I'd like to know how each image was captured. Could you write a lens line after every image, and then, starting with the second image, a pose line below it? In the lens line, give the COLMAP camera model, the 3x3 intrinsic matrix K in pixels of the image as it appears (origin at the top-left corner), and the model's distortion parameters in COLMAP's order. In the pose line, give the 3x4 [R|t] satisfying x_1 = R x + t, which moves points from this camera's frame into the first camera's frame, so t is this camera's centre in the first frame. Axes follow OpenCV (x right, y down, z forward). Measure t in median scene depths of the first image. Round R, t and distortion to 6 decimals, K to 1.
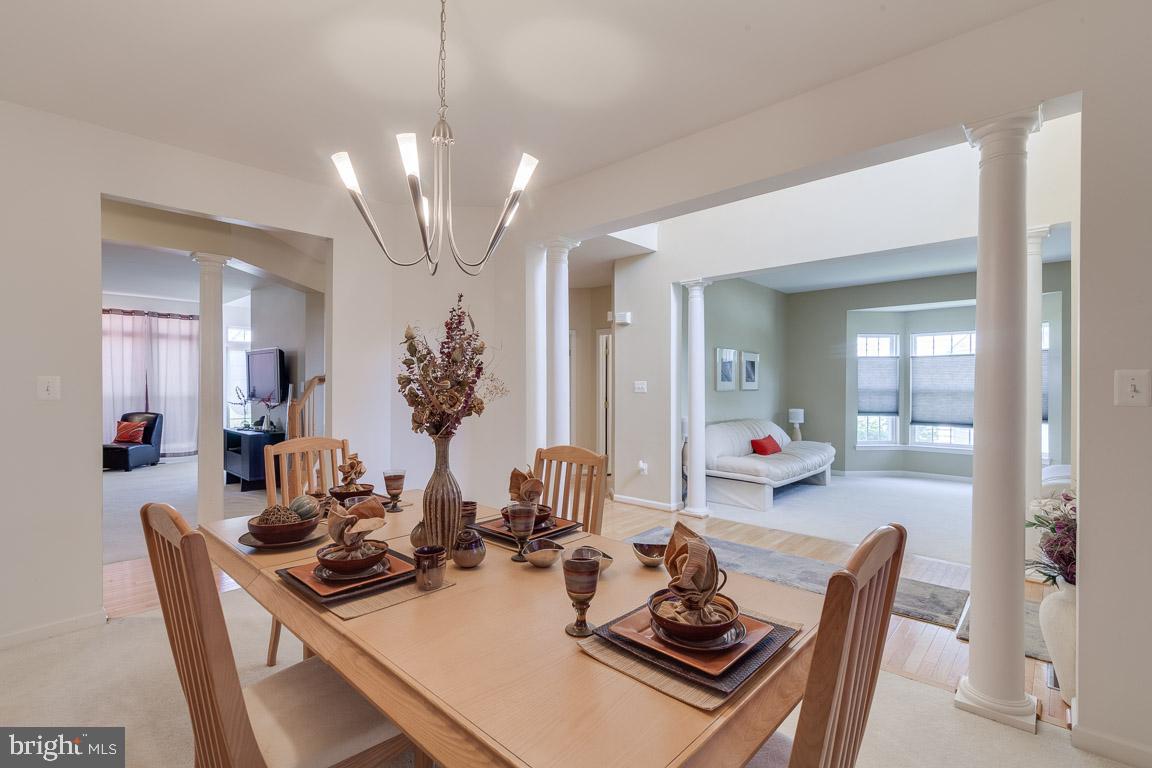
lens RADIAL K [[536.1, 0, 568.9], [0, 536.1, 387.7], [0, 0, 1]] dist [0.004806, -0.000123]
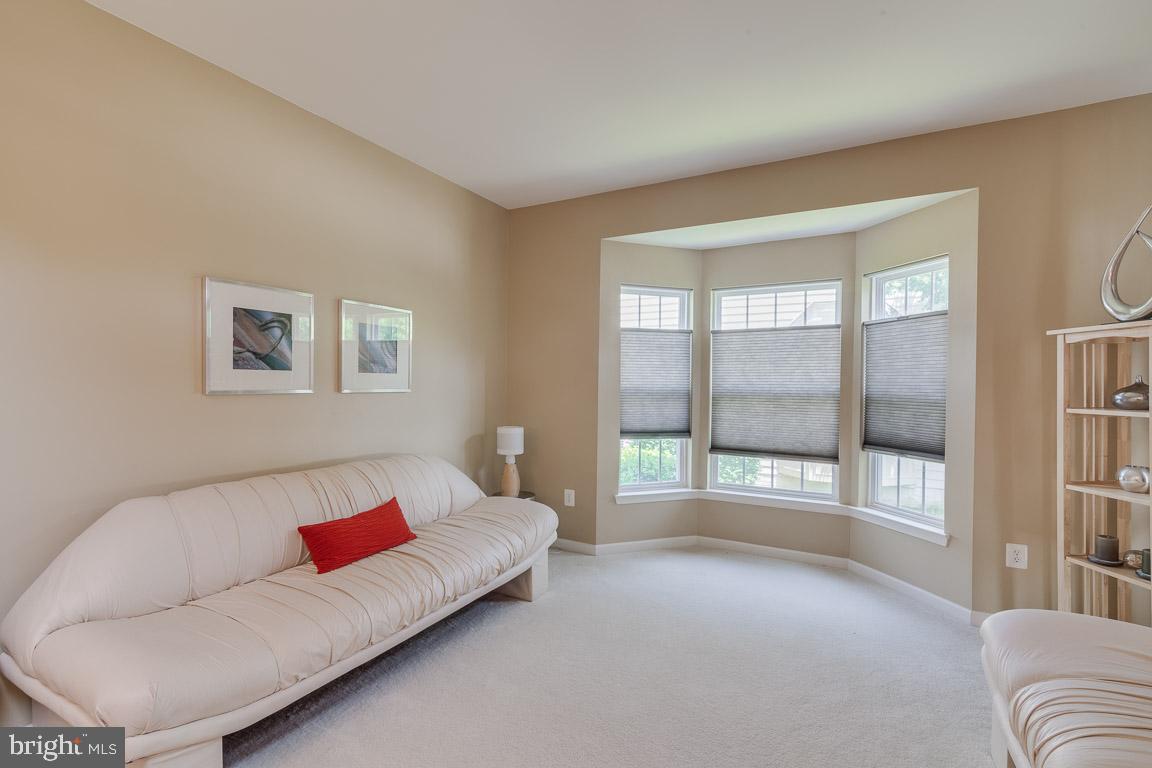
lens RADIAL K [[536.1, 0, 568.7], [0, 536.1, 383.9], [0, 0, 1]] dist [0.004806, -0.000123]
pose [[0.971668, 0.003559, 0.236323, 0.362451], [-0.003933, 0.999992, 0.001114, -0.002771], [-0.236317, -0.002012, 0.971674, 0.495801]]
